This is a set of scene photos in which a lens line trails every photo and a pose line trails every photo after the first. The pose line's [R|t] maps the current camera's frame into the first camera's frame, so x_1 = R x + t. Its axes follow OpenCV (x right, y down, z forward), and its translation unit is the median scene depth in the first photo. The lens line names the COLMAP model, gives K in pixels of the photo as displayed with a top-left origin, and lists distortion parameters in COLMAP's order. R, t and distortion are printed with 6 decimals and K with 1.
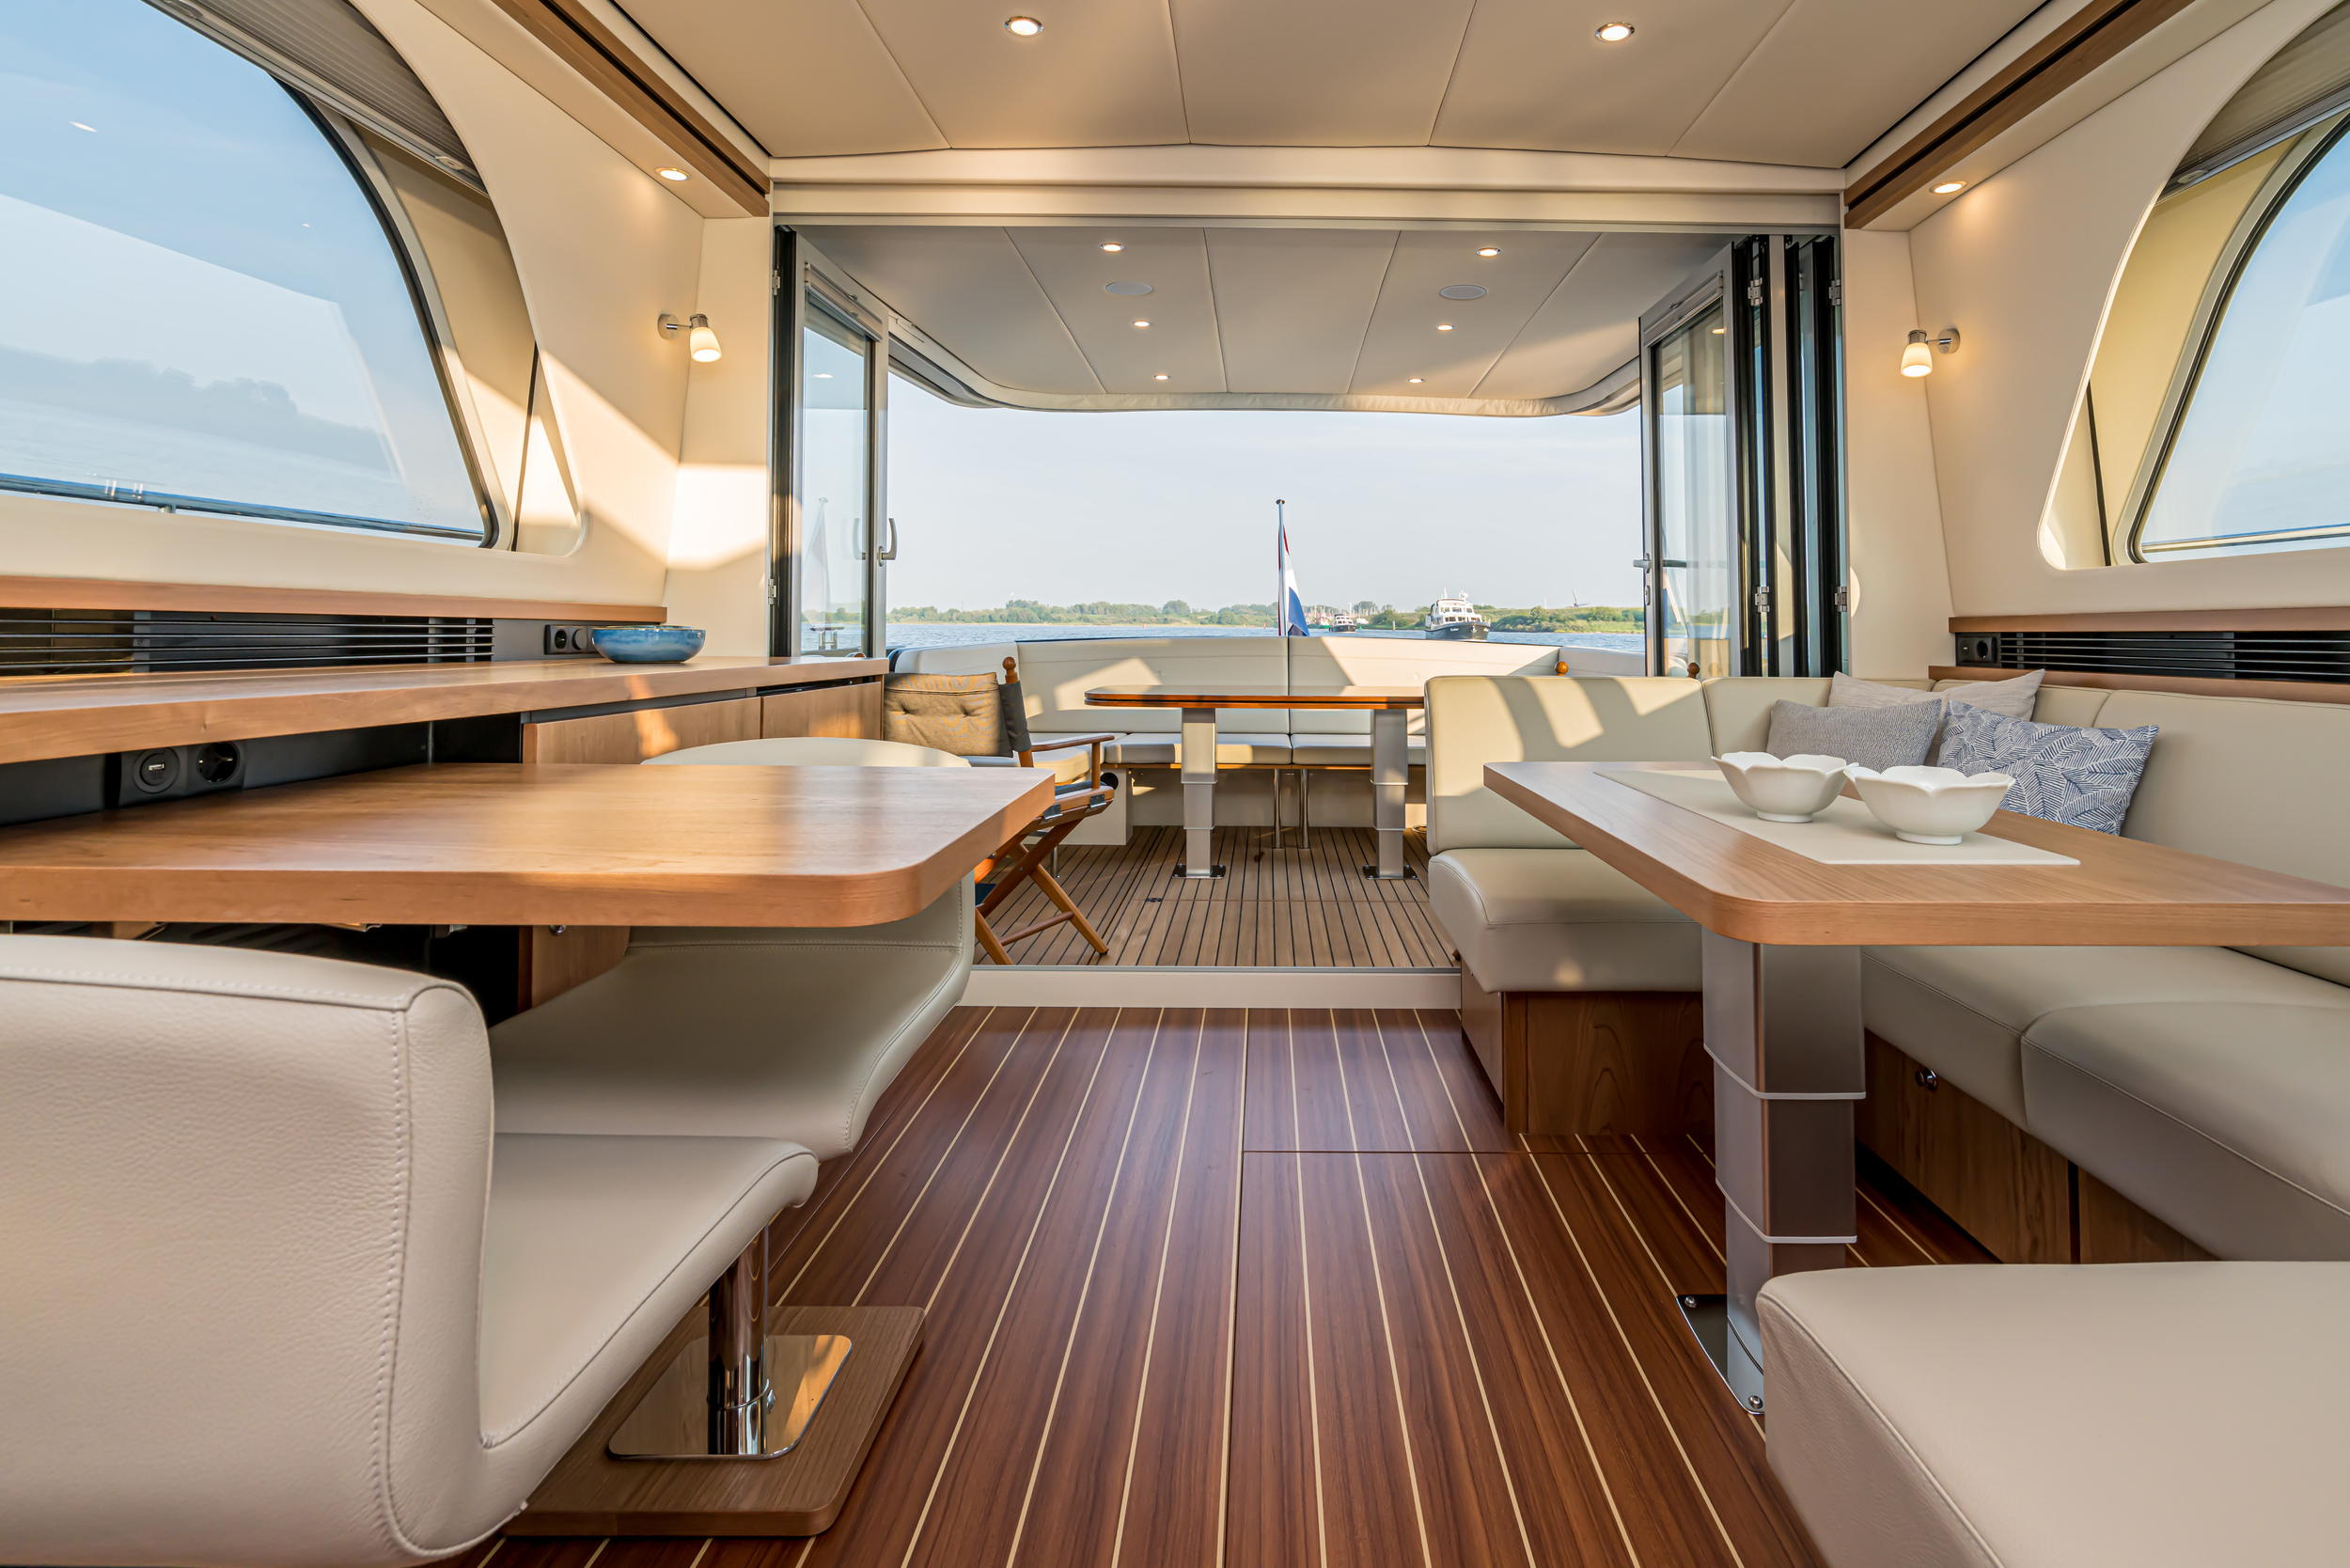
lens RADIAL K [[1107.8, 0, 1279.0], [0, 1107.8, 579.5], [0, 0, 1]] dist [0.002227, 0.000284]
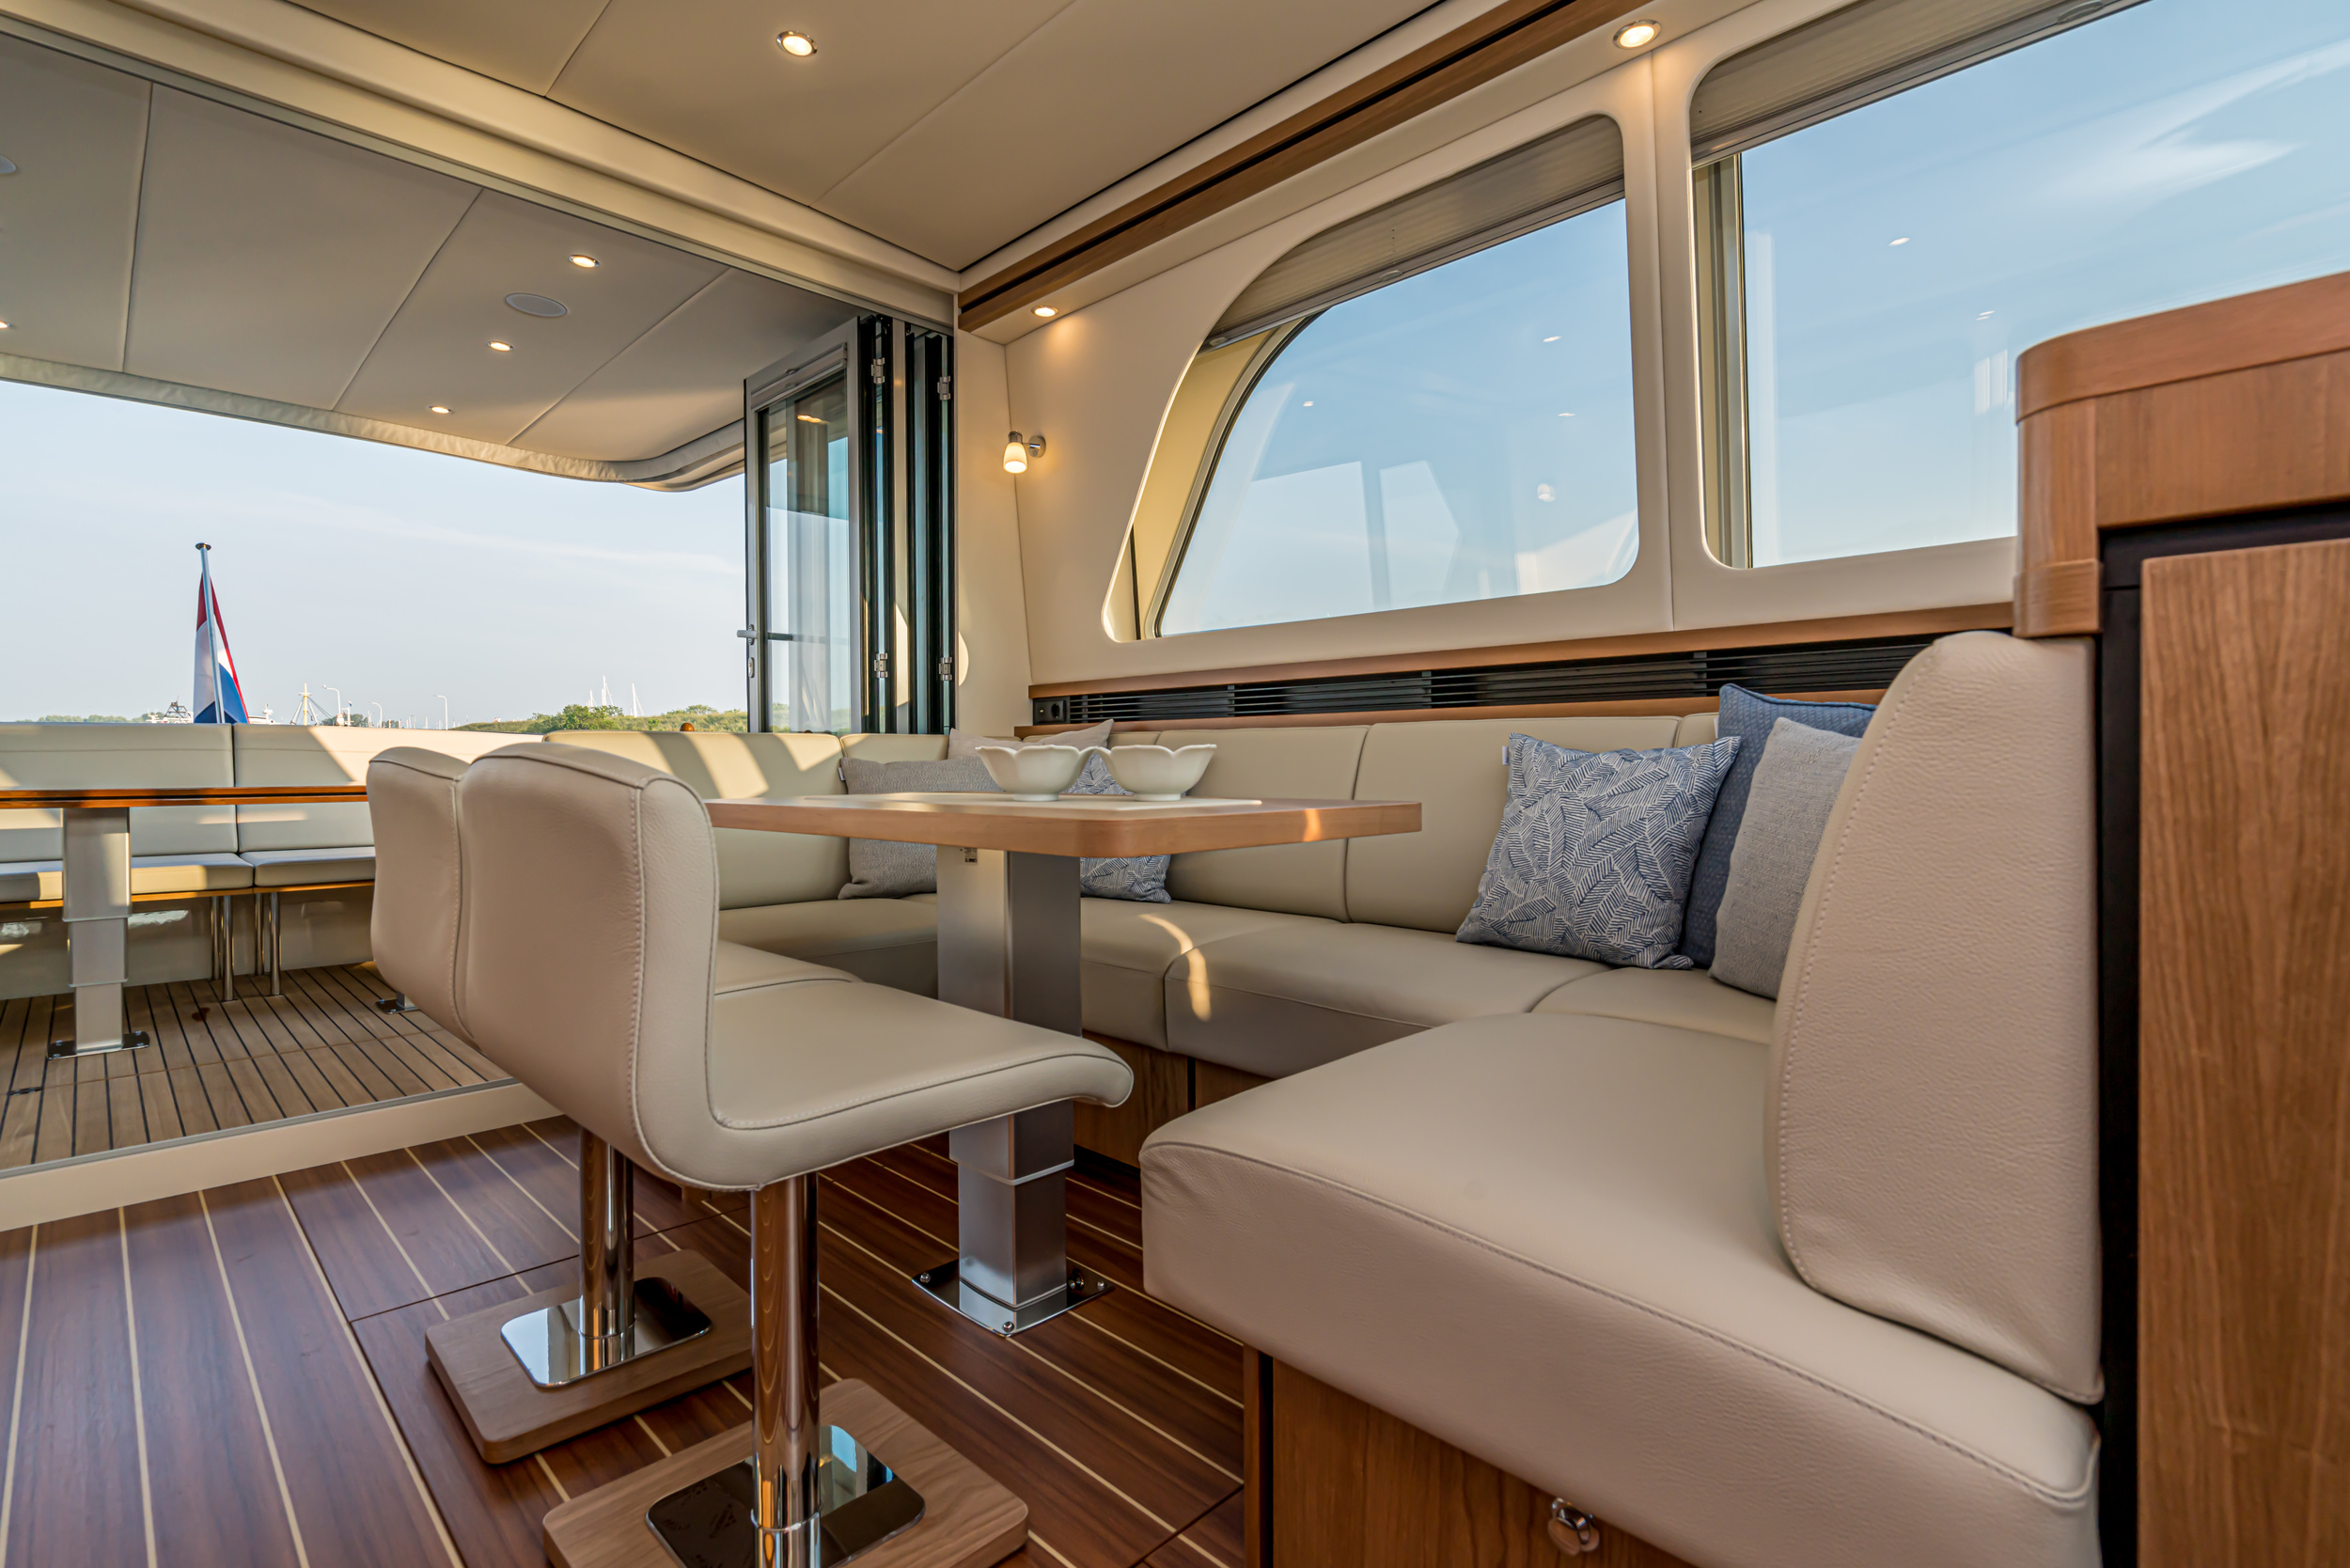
lens RADIAL K [[1095.1, 0, 1179.6], [0, 1095.1, 739.9], [0, 0, 1]] dist [-0.004611, -0.000134]
pose [[0.716824, -0.006585, 0.697223, -0.088368], [-0.019933, 0.999353, 0.029932, 0.052445], [-0.696969, -0.035354, 0.716229, 0.052737]]
